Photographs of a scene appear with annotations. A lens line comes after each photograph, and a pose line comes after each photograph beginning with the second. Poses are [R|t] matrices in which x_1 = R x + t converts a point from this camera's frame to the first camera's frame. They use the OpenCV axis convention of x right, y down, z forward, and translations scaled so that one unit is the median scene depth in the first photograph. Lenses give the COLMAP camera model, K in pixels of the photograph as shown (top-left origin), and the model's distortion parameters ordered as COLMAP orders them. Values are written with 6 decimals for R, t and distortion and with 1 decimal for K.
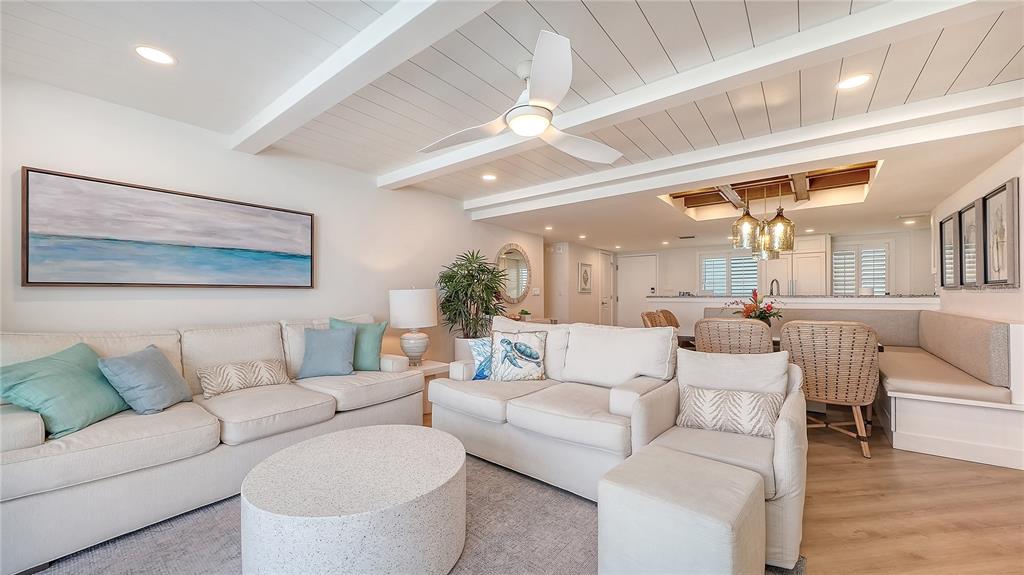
lens RADIAL K [[380.8, 0, 512.0], [0, 380.8, 287.5], [0, 0, 1]] dist [-0.000025, -0.000012]
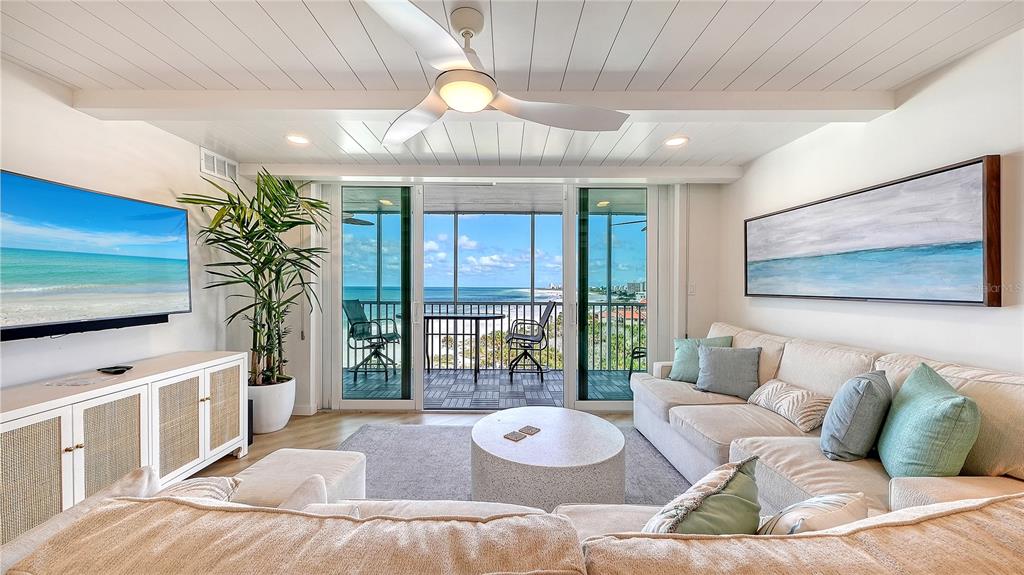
lens RADIAL K [[371.4, 0, 512.0], [0, 371.4, 287.5], [0, 0, 1]] dist [0.000426, -0.000033]
pose [[-0.783164, 0.006237, -0.621783, 0.335424], [0.011261, 0.999928, -0.004154, -0.034957], [0.621713, -0.010255, -0.783178, 1.268478]]
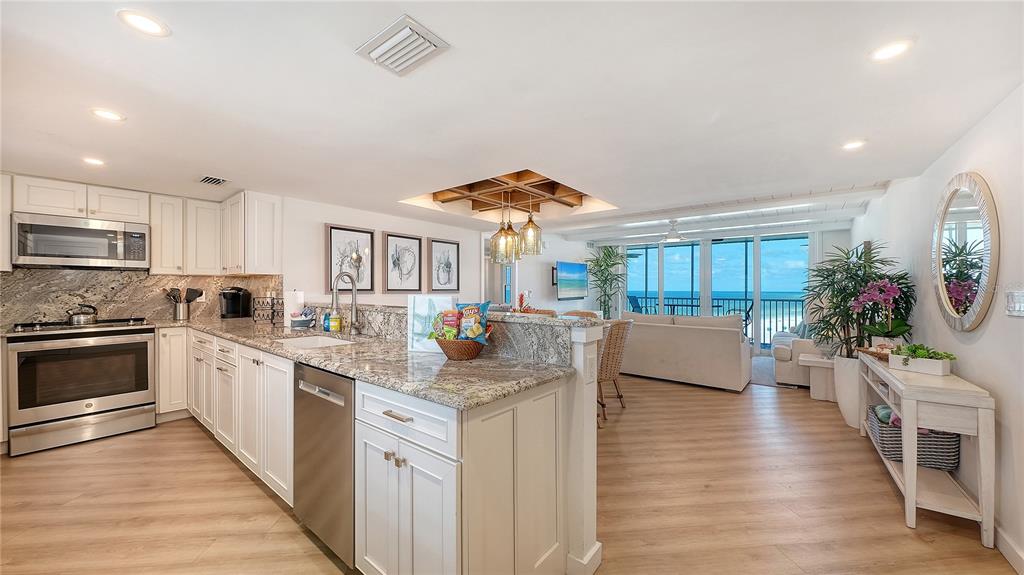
lens RADIAL K [[371.4, 0, 512.0], [0, 371.4, 287.5], [0, 0, 1]] dist [0.000426, -0.000033]
pose [[-0.999983, 0.002849, 0.005059, 0.995640], [0.002767, 0.999865, -0.016211, -0.013294], [-0.005104, -0.016197, -0.999856, 3.024693]]
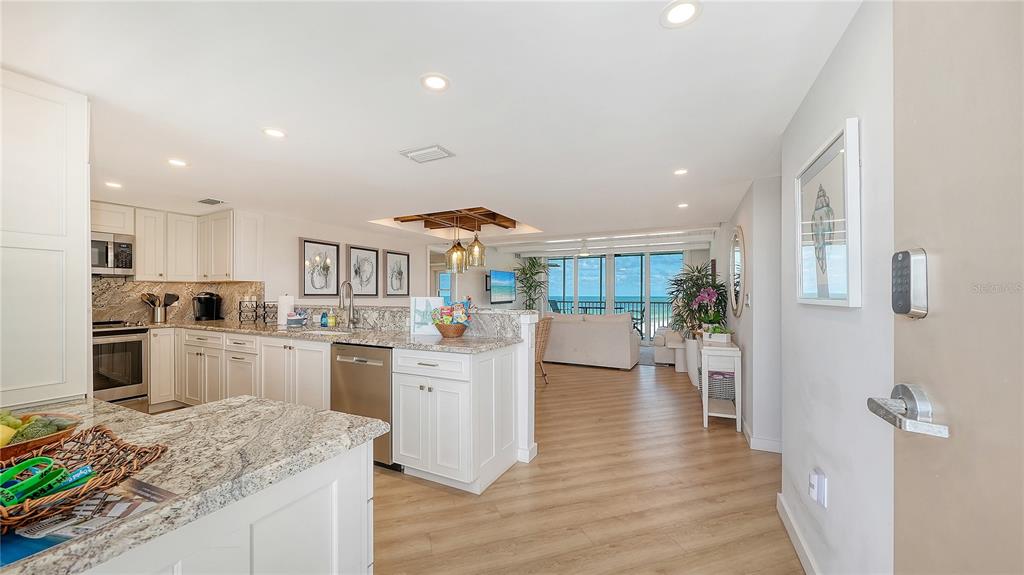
lens RADIAL K [[363.2, 0, 512.0], [0, 363.2, 287.5], [0, 0, 1]] dist [-0.000172, -0.000015]
pose [[-0.980372, 0.000885, -0.197154, 1.097432], [0.007091, 0.999501, -0.030770, -0.005917], [0.197028, -0.031564, -0.979890, 3.324748]]
